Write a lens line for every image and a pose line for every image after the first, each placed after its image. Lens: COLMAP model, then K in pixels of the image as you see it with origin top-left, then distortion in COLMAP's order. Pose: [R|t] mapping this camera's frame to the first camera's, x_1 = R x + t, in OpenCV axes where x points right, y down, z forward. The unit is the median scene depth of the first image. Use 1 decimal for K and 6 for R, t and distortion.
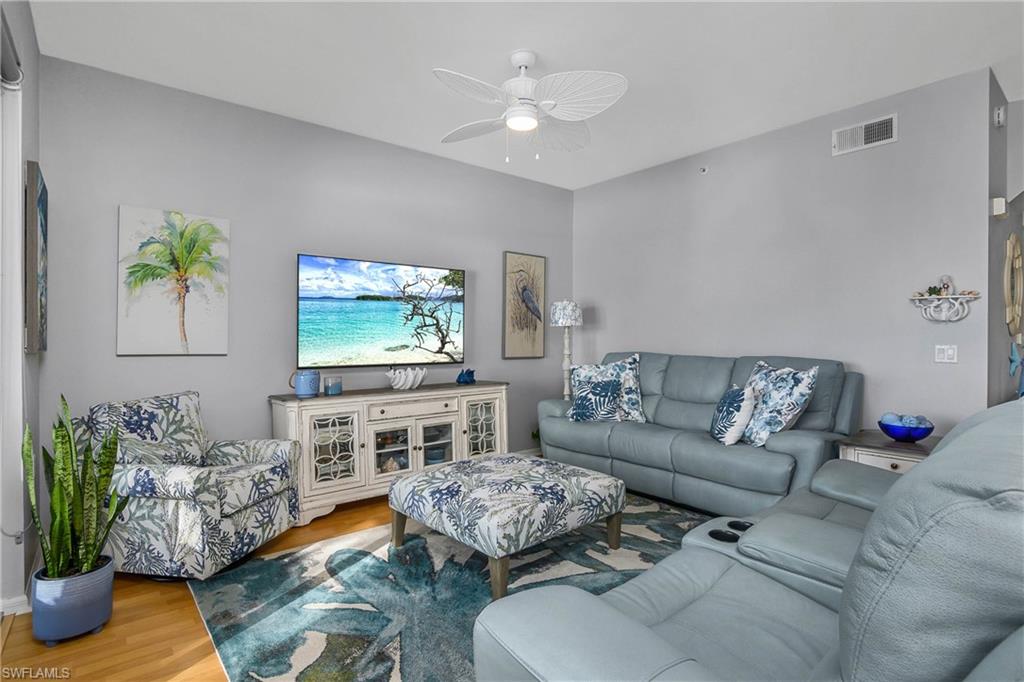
lens RADIAL K [[514.6, 0, 507.0], [0, 514.6, 346.9], [0, 0, 1]] dist [-0.029432, 0.008662]
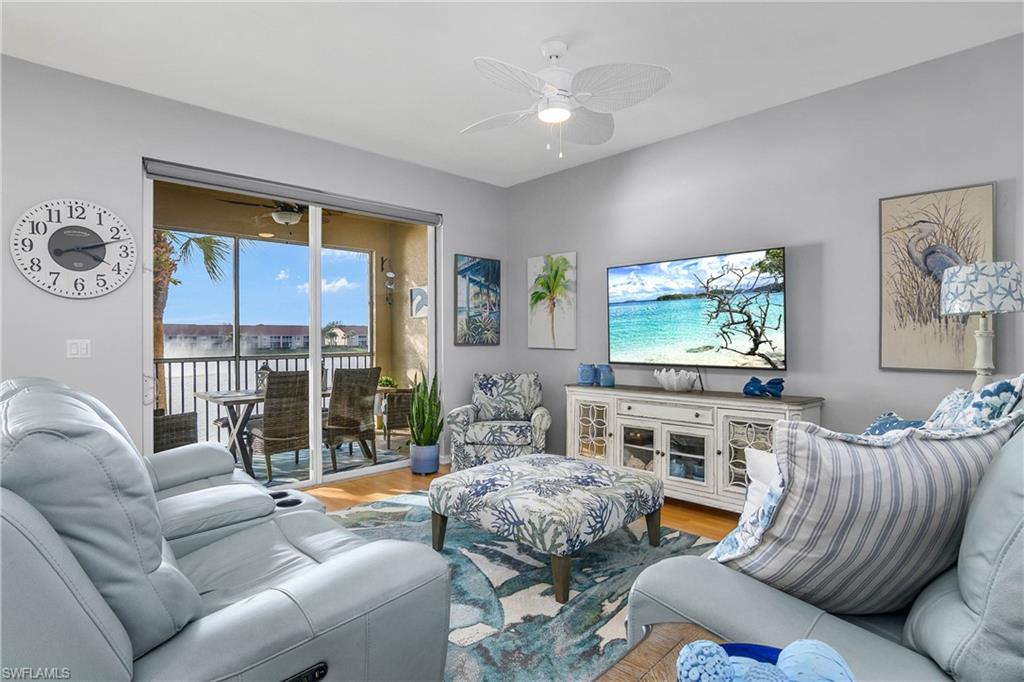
lens RADIAL K [[520.1, 0, 510.9], [0, 520.1, 333.8], [0, 0, 1]] dist [-0.022552, 0.001266]
pose [[0.098113, -0.003410, -0.995169, 0.850559], [-0.014791, 0.999879, -0.004884, -0.018024], [0.995065, 0.015199, 0.098051, 0.699244]]
